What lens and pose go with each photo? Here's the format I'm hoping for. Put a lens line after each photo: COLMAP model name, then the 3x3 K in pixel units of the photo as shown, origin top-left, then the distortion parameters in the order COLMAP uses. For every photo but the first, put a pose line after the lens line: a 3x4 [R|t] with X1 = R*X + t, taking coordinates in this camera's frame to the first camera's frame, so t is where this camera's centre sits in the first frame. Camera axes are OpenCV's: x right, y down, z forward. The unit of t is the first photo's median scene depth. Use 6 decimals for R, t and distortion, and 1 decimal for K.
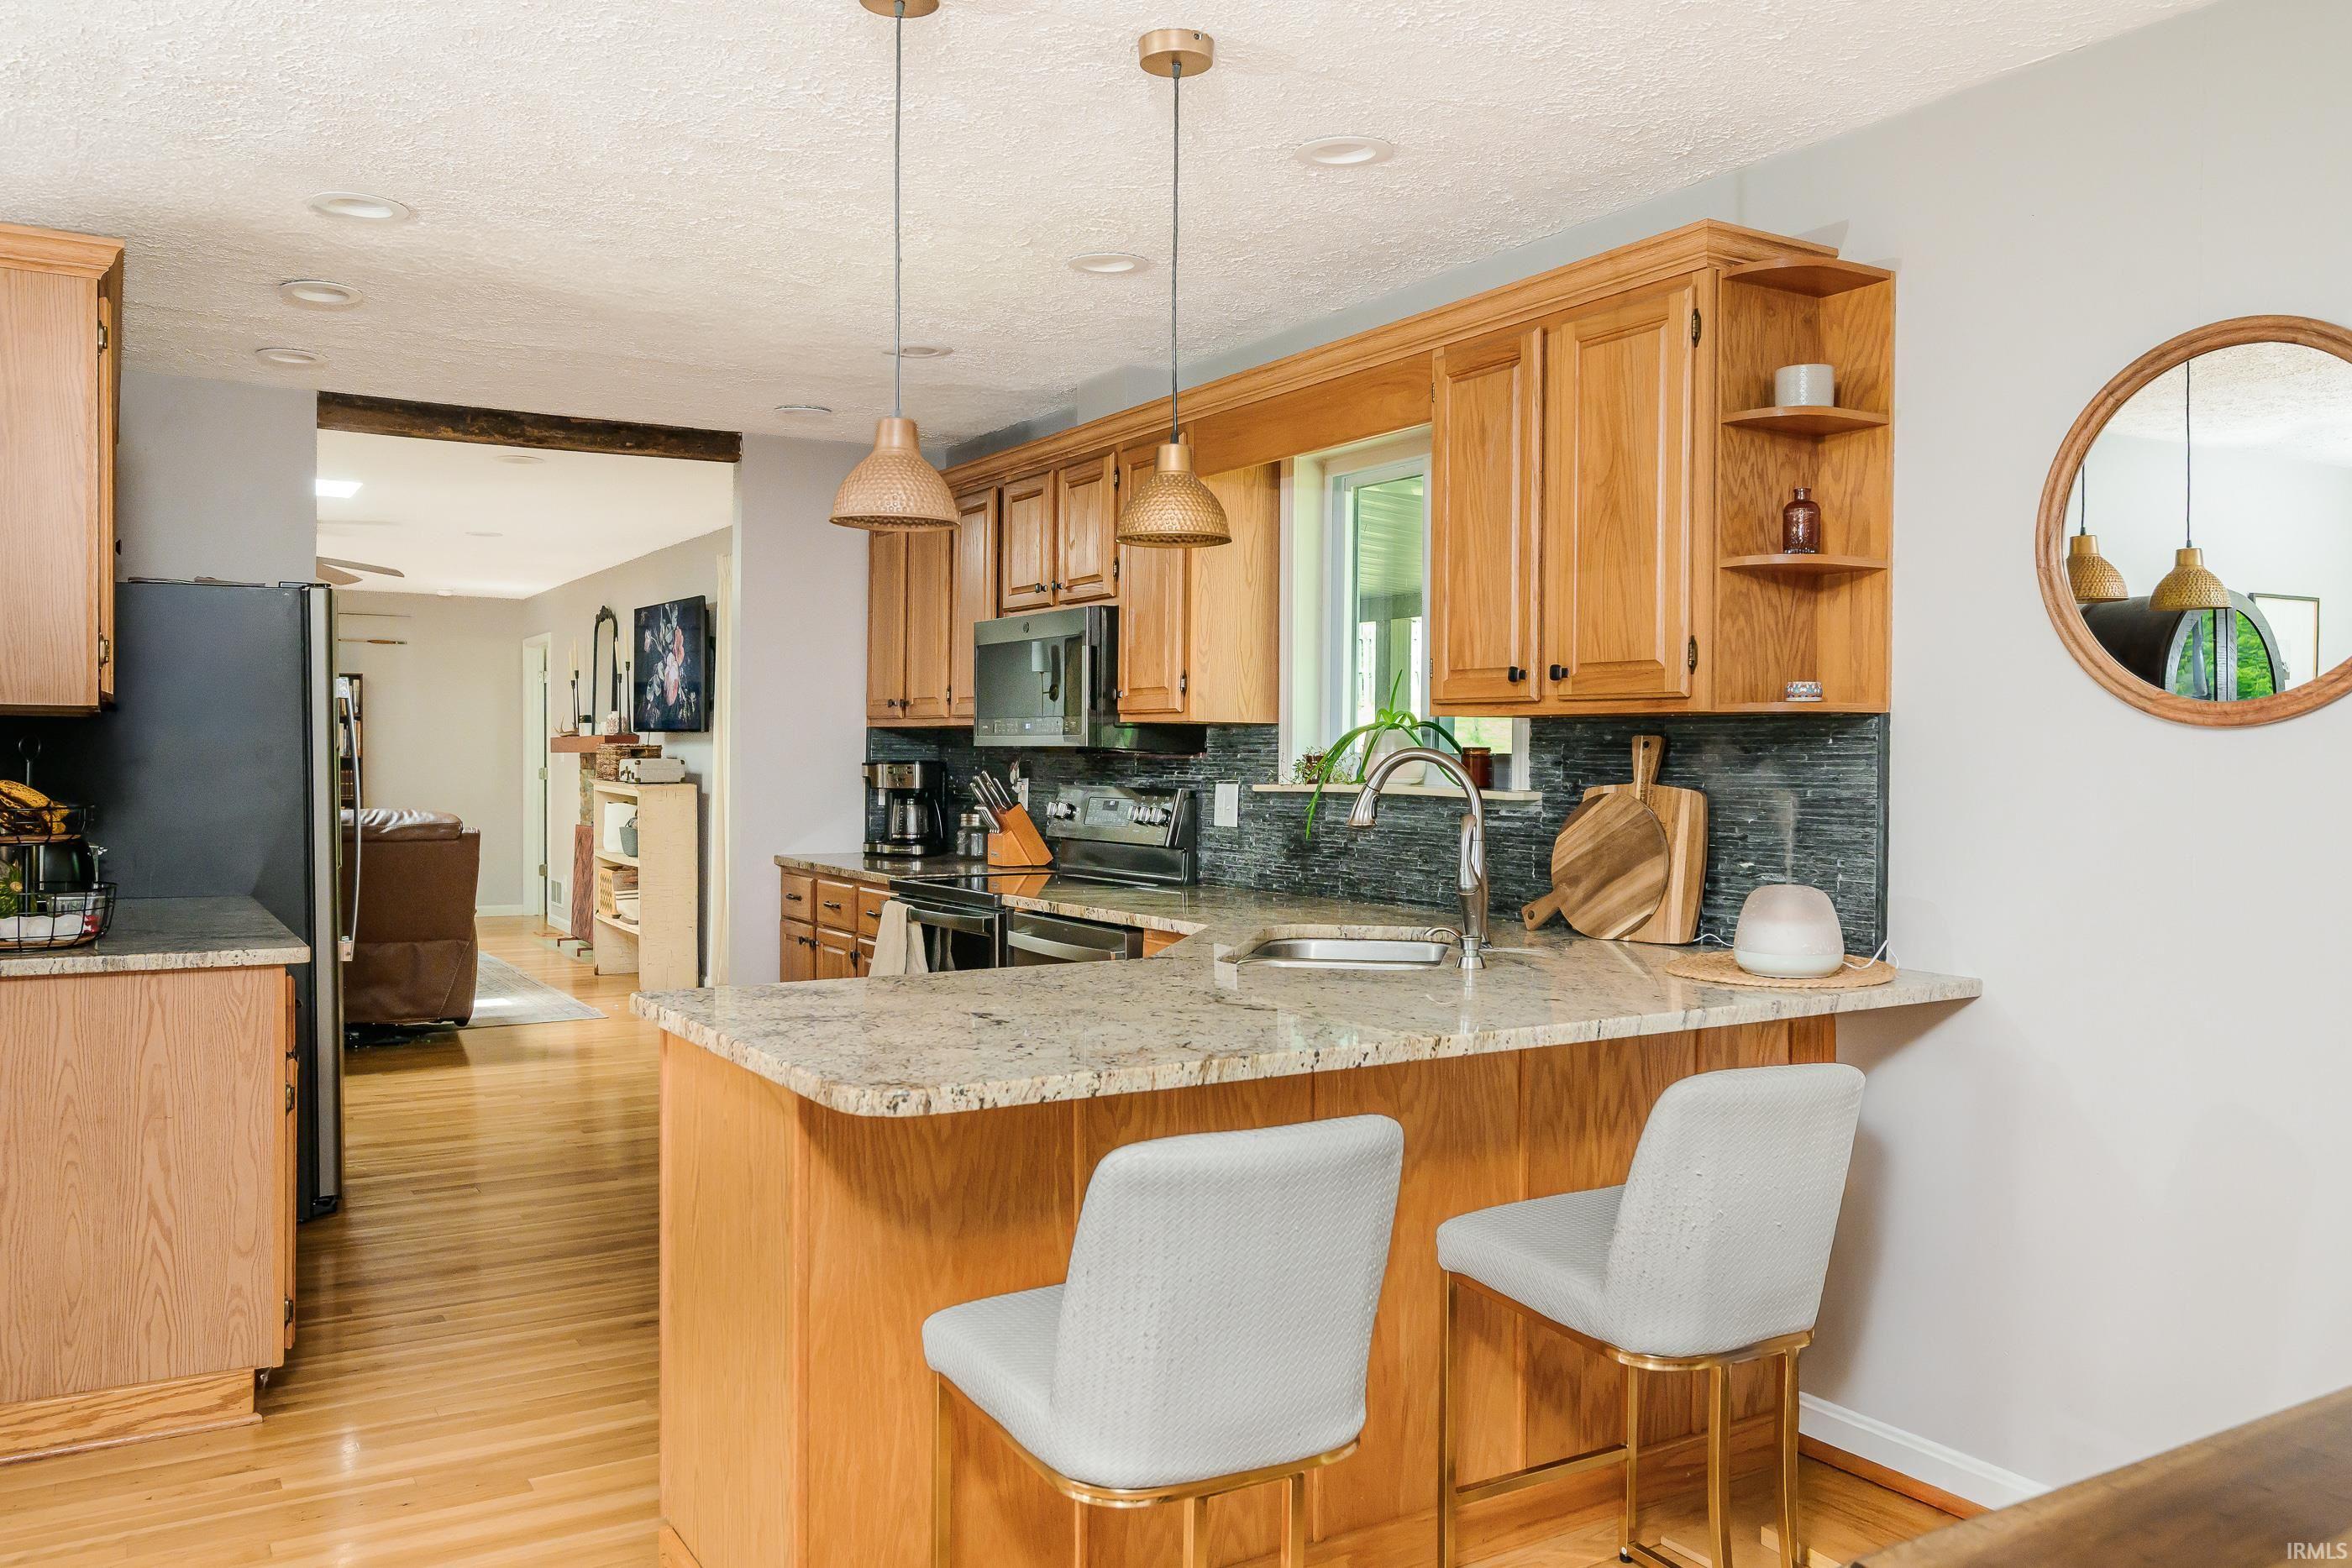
lens RADIAL K [[1766.4, 0, 1176.0], [0, 1766.4, 784.0], [0, 0, 1]] dist [0.036192, -0.001506]
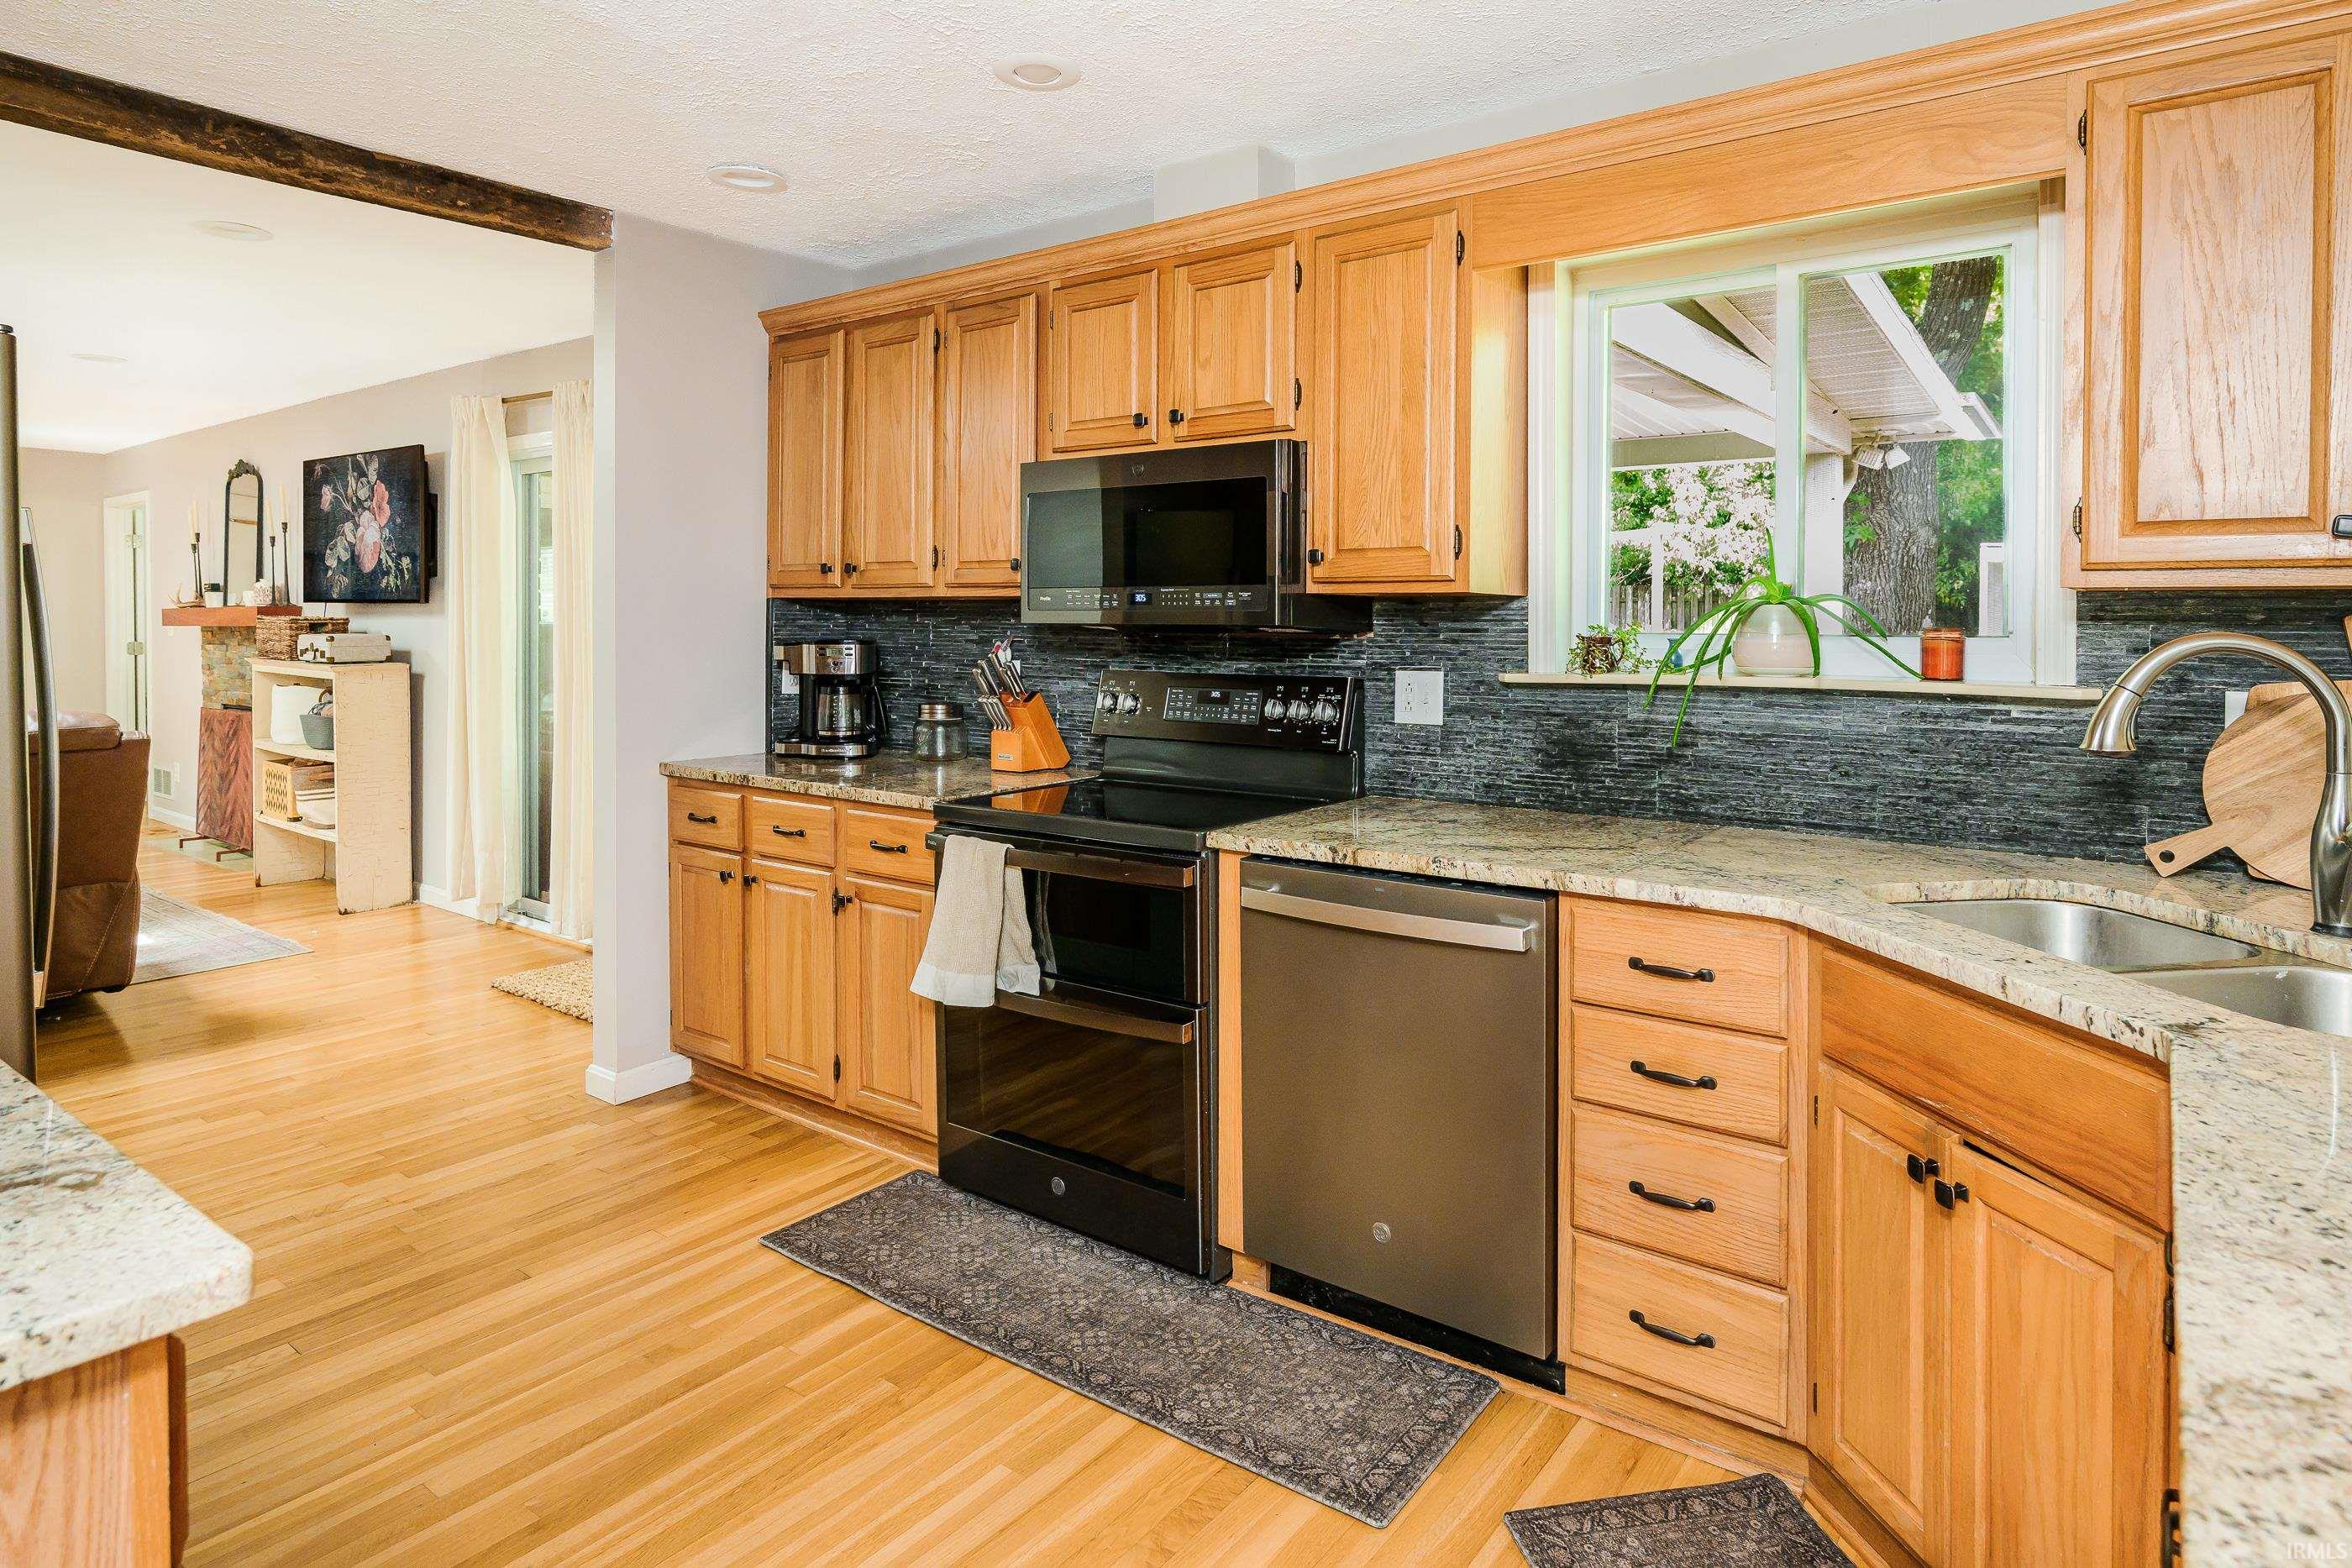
lens RADIAL K [[1300.0, 0, 1187.3], [0, 1300.0, 654.6], [0, 0, 1]] dist [0.002699, 0.001287]
pose [[0.926494, -0.009953, 0.376177, -0.234019], [0.006935, 0.999932, 0.009376, -0.011226], [-0.376245, -0.006078, 0.926500, 0.396467]]
